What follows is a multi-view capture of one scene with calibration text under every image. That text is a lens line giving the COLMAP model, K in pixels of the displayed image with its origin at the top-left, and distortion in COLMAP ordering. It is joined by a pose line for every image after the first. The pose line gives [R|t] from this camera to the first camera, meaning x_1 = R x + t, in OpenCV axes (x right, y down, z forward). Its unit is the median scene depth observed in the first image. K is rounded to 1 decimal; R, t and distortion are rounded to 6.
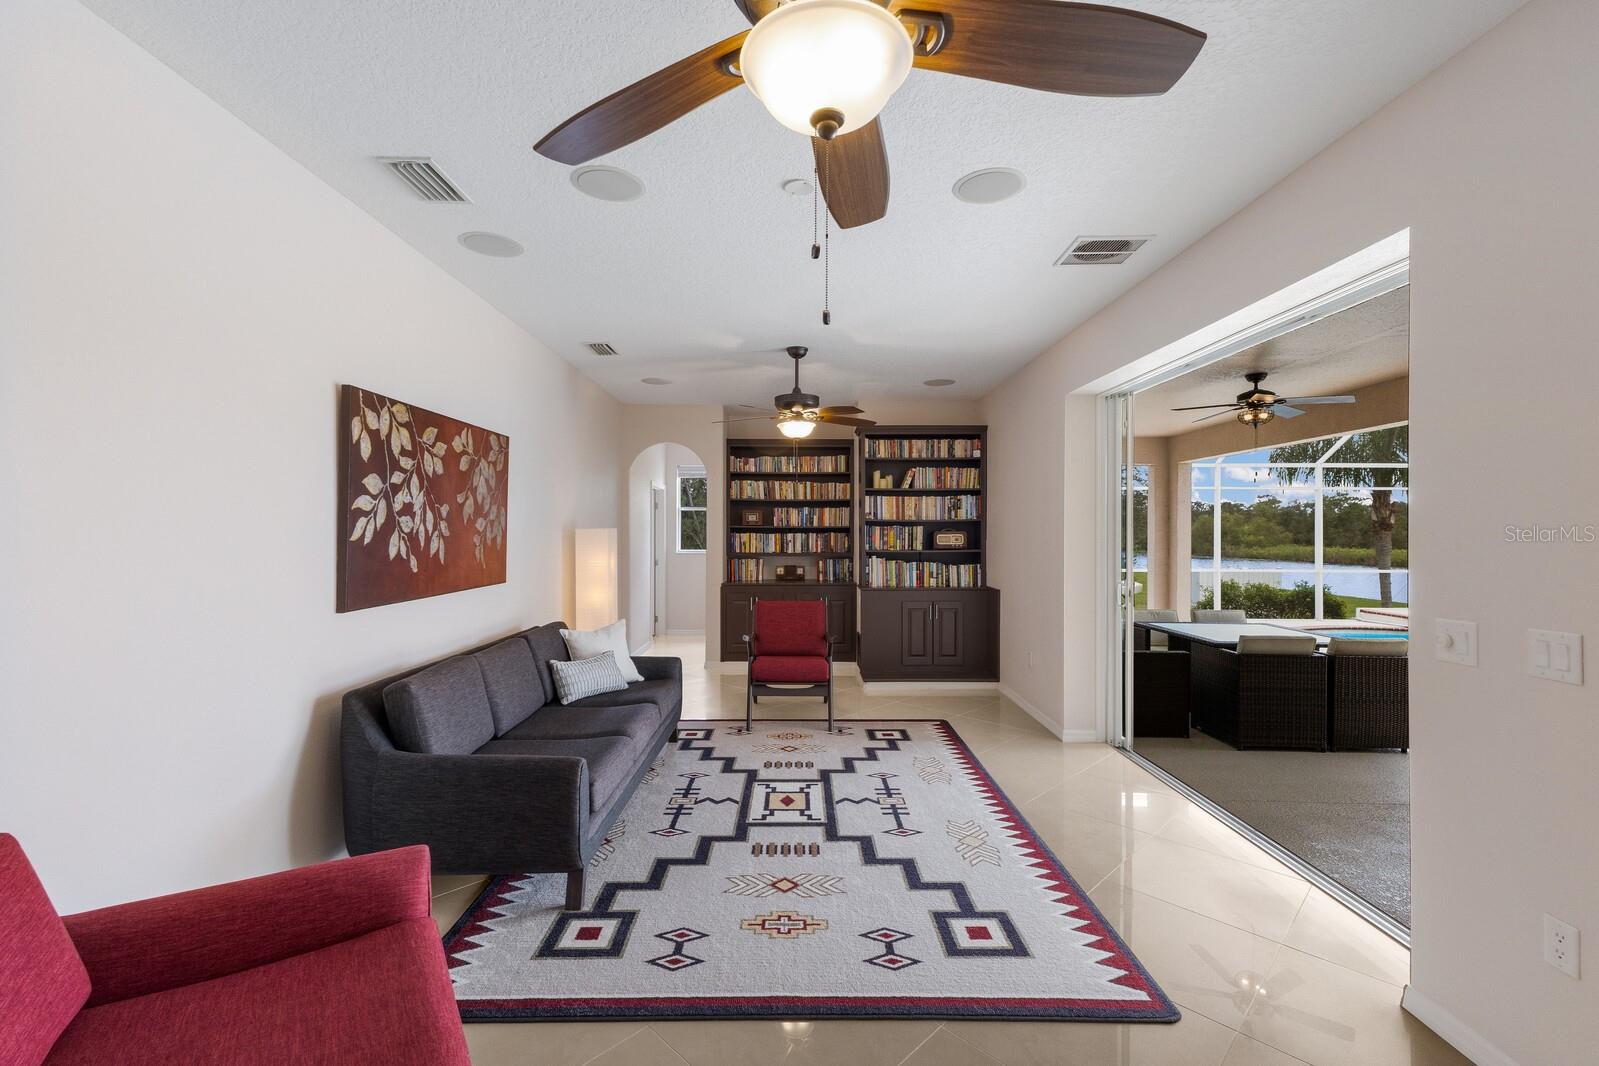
lens RADIAL K [[687.5, 0, 796.7], [0, 687.5, 531.0], [0, 0, 1]] dist [0.017562, -0.000176]
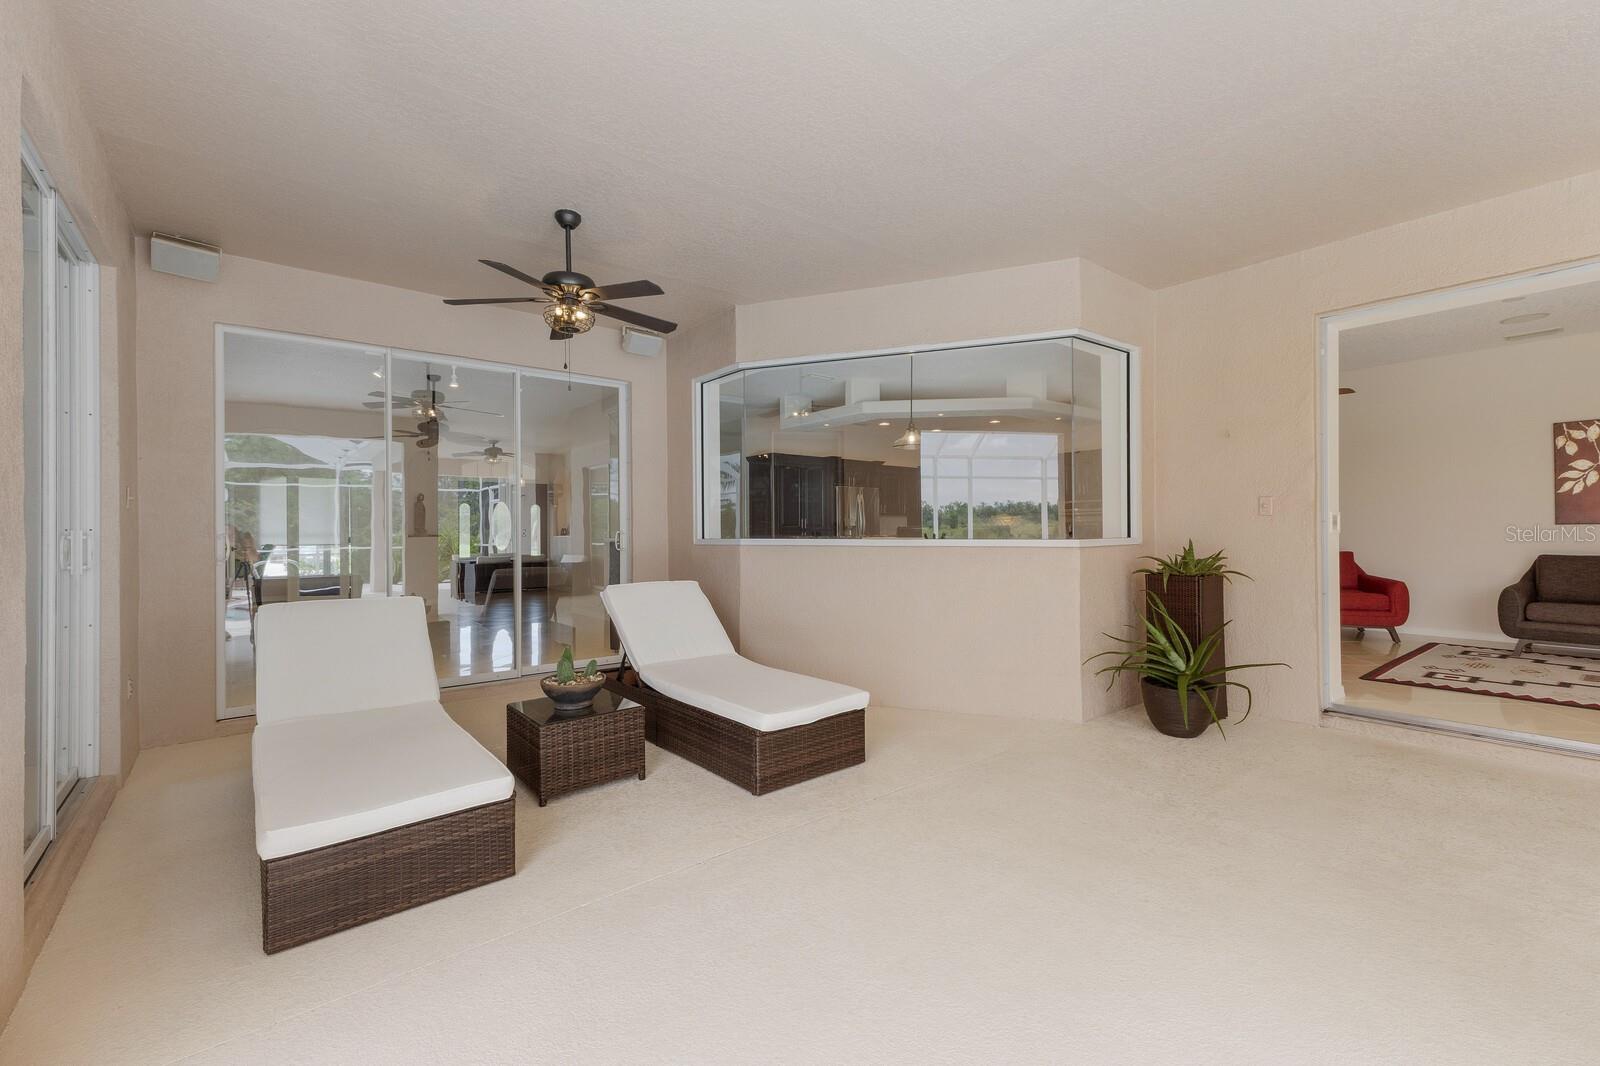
lens RADIAL K [[688.0, 0, 811.9], [0, 688.0, 531.1], [0, 0, 1]] dist [0.017562, -0.000176]
pose [[-0.774309, 0.003367, -0.632798, 1.950875], [0.008323, 0.999954, -0.004864, 0.095631], [0.632753, -0.009033, -0.774301, 0.903186]]
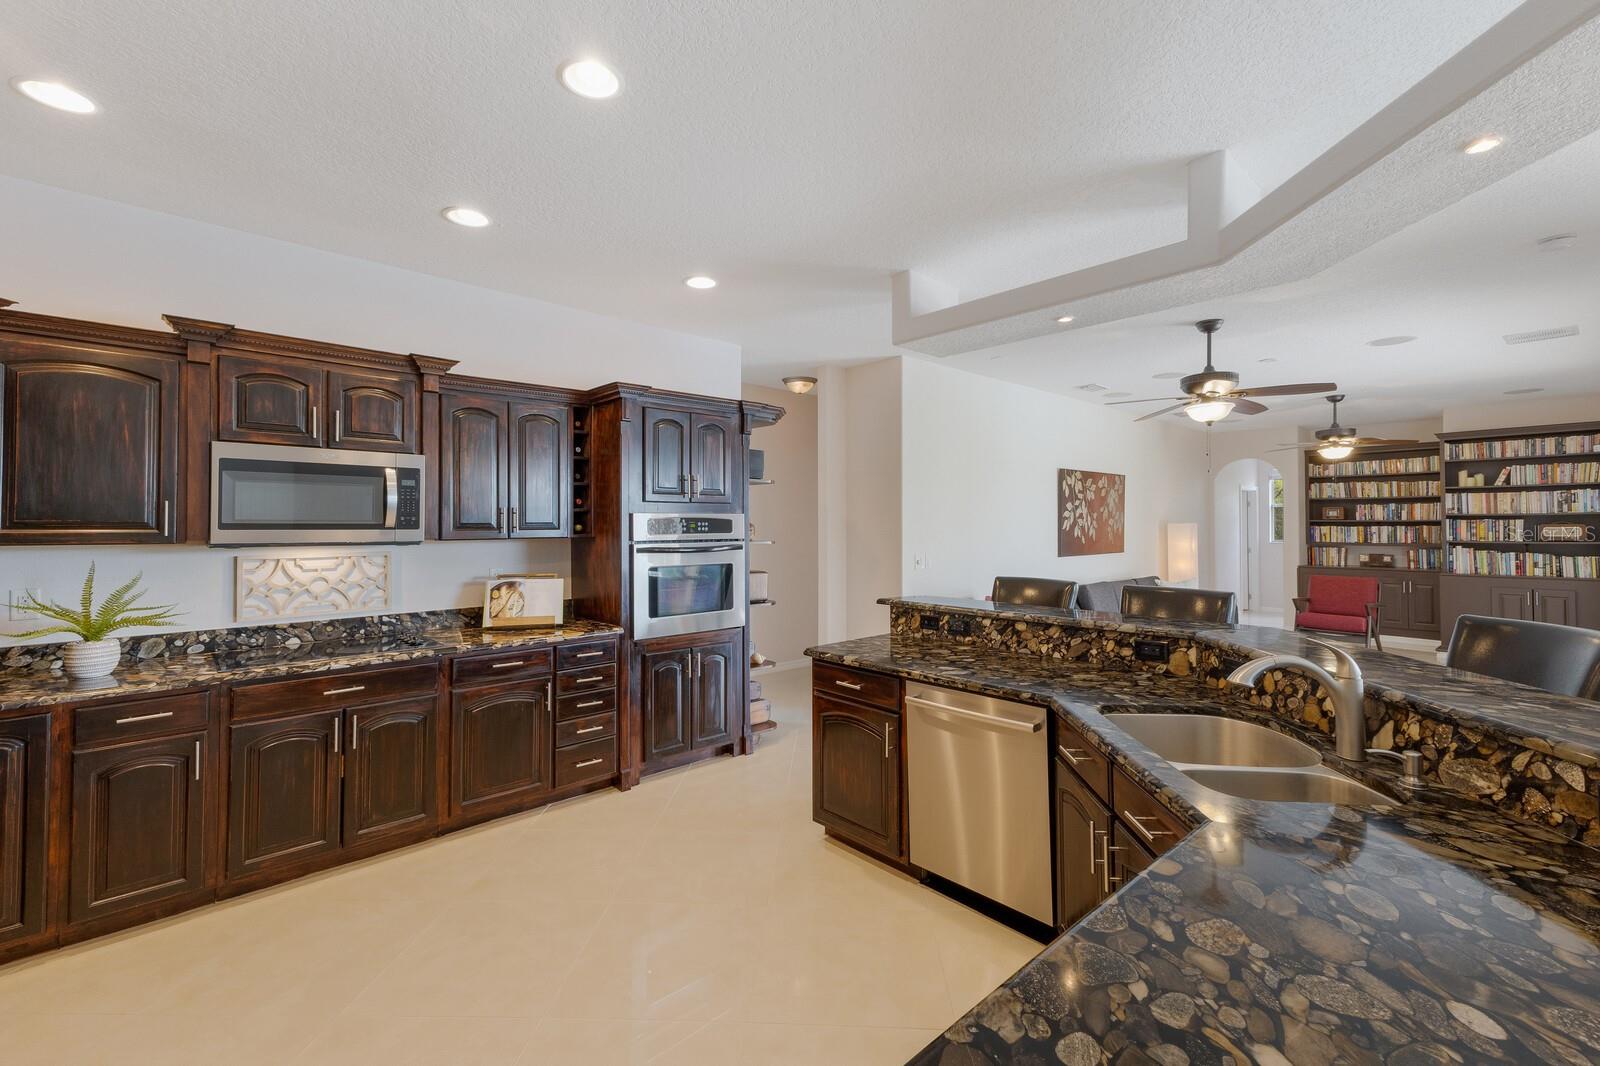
lens RADIAL K [[688.0, 0, 789.9], [0, 688.0, 517.9], [0, 0, 1]] dist [0.017562, -0.000176]
pose [[0.665095, -0.010983, -0.746678, 0.430580], [0.003441, 0.999926, -0.011644, -0.001039], [0.746751, 0.005175, 0.665084, -1.059254]]
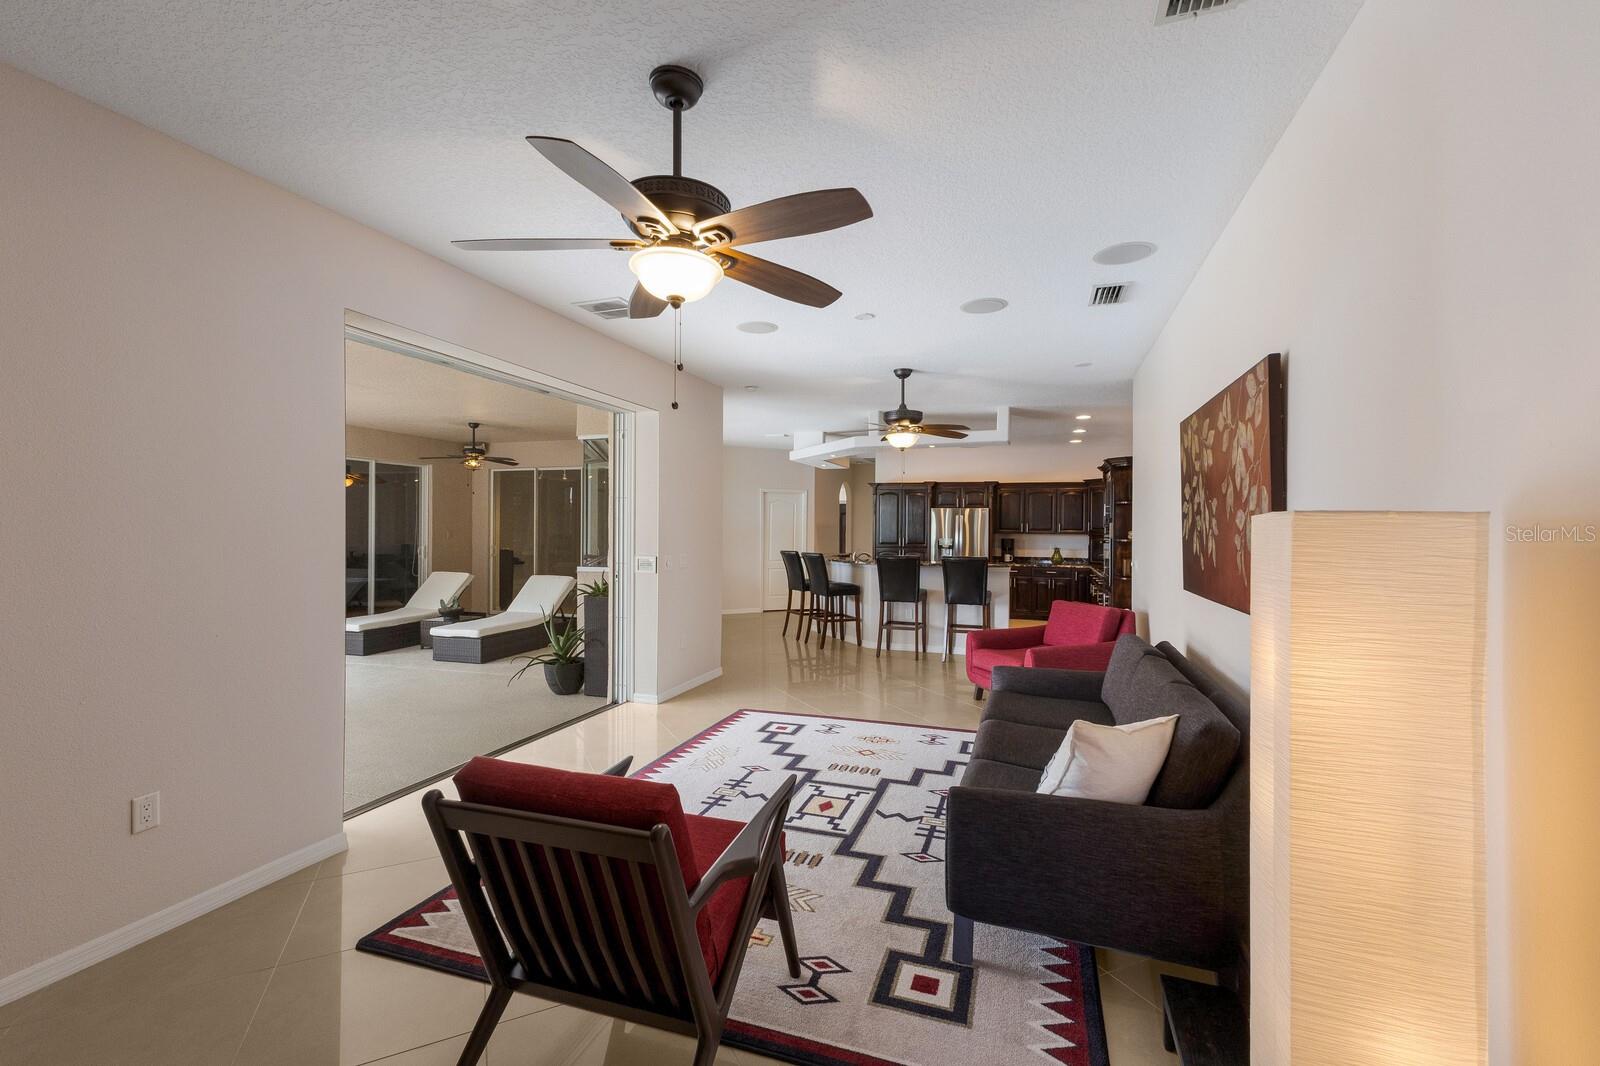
lens RADIAL K [[688.0, 0, 810.0], [0, 688.0, 531.3], [0, 0, 1]] dist [0.017562, -0.000176]
pose [[-0.948879, -0.010220, 0.315475, -0.279868], [-0.009690, 0.999948, 0.003247, 0.004451], [-0.315492, 0.000024, -0.948928, 1.839893]]
